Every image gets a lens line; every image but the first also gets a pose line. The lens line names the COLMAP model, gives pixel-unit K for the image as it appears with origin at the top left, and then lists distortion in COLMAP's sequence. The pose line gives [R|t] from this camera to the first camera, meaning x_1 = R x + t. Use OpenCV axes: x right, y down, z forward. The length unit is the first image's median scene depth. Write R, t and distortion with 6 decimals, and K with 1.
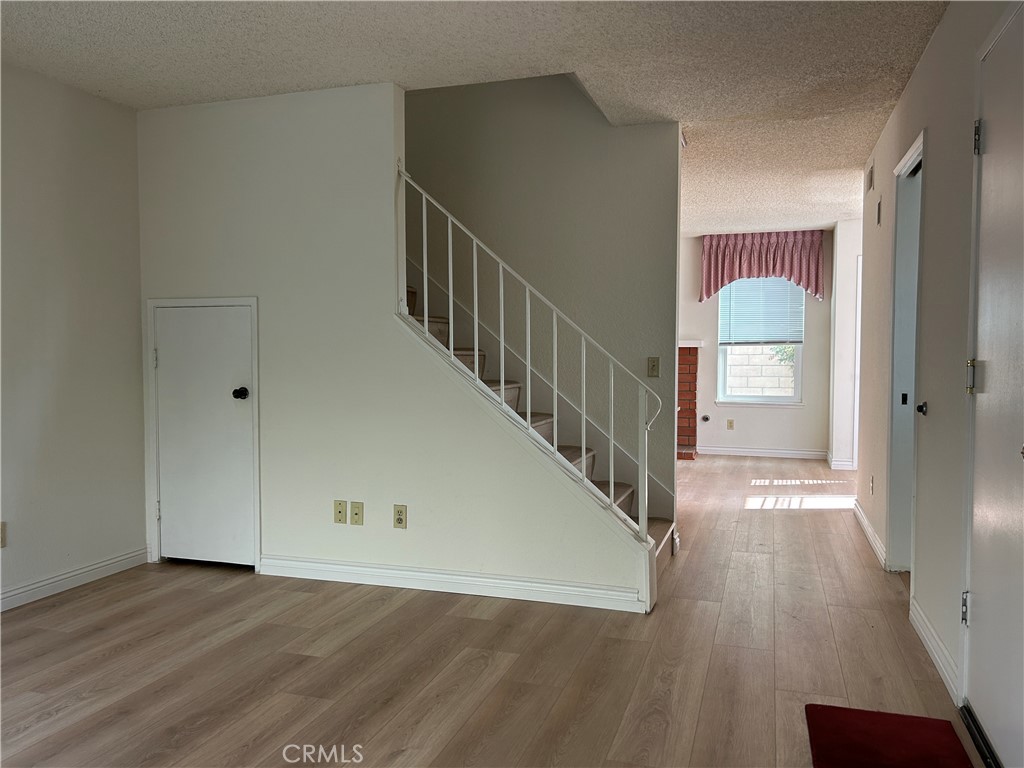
lens RADIAL K [[770.3, 0, 512.0], [0, 770.3, 384.0], [0, 0, 1]] dist [0.039481, -0.048170]
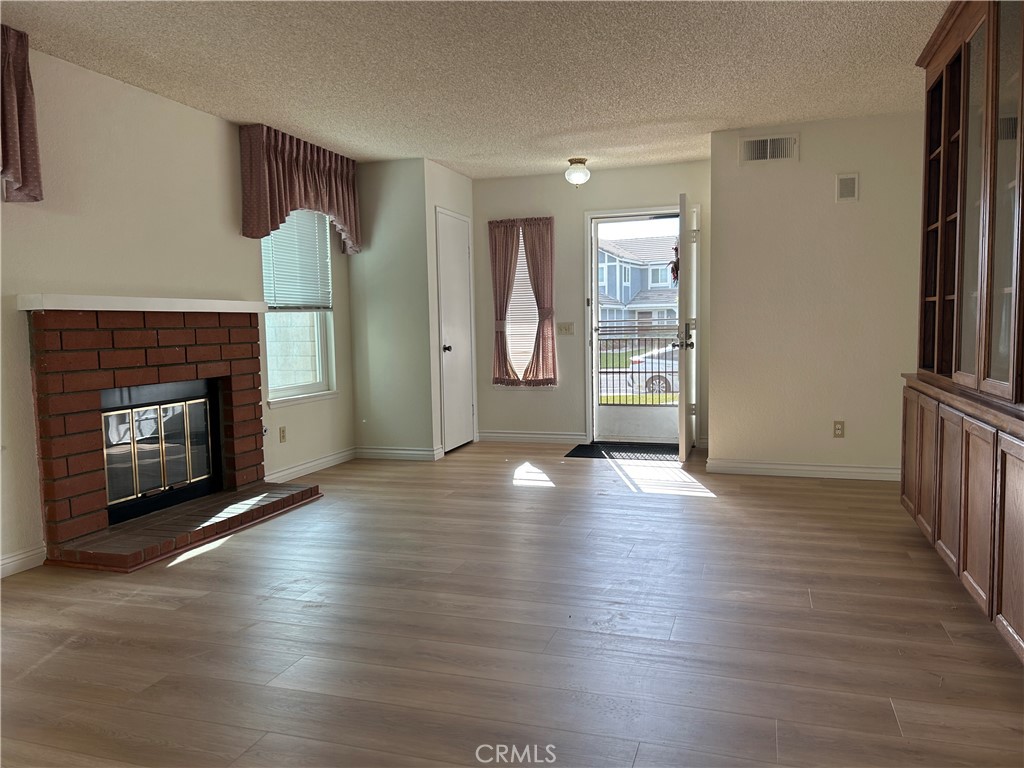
lens RADIAL K [[770.3, 0, 512.0], [0, 770.3, 384.0], [0, 0, 1]] dist [0.039481, -0.048170]
pose [[-0.003854, -0.079056, 0.996863, -0.359646], [0.062865, 0.994879, 0.079142, -0.028534], [-0.998015, 0.062973, 0.001136, 0.818965]]
